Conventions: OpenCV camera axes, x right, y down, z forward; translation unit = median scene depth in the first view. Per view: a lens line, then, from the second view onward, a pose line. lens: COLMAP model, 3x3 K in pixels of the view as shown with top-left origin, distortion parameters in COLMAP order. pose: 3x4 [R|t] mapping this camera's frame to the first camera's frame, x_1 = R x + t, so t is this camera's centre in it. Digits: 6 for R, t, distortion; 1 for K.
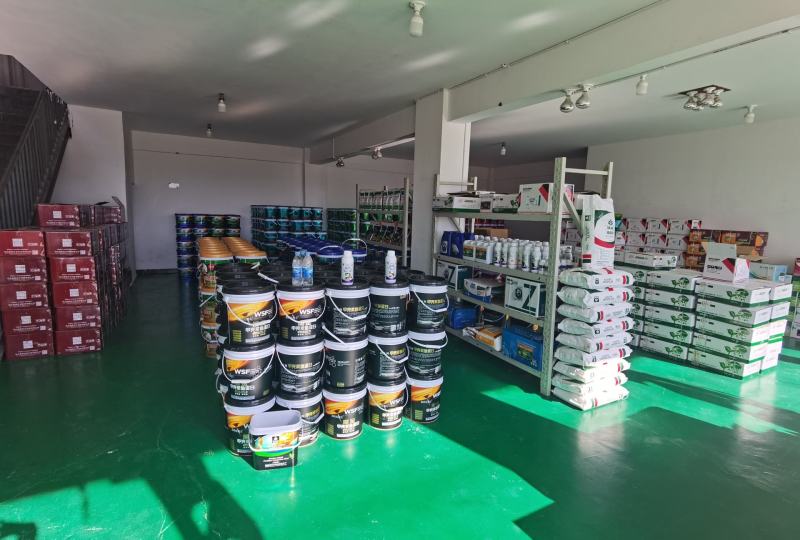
lens RADIAL K [[397.8, 0, 398.8], [0, 397.8, 269.0], [0, 0, 1]] dist [-0.000760, 0.000412]
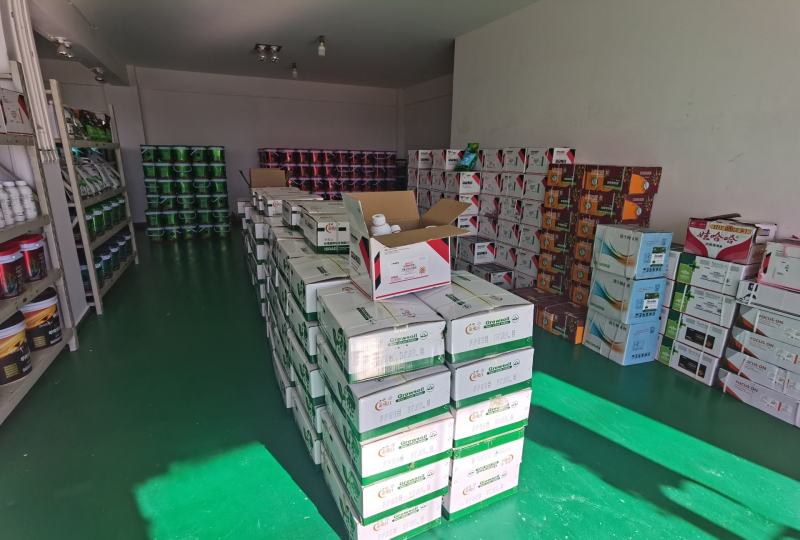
lens RADIAL K [[397.8, 0, 401.4], [0, 397.8, 268.2], [0, 0, 1]] dist [-0.000760, 0.000412]
pose [[0.997379, -0.001020, -0.072352, 0.559036], [0.010567, 0.991234, 0.131694, -0.029112], [0.071583, -0.132113, 0.988646, 0.392886]]
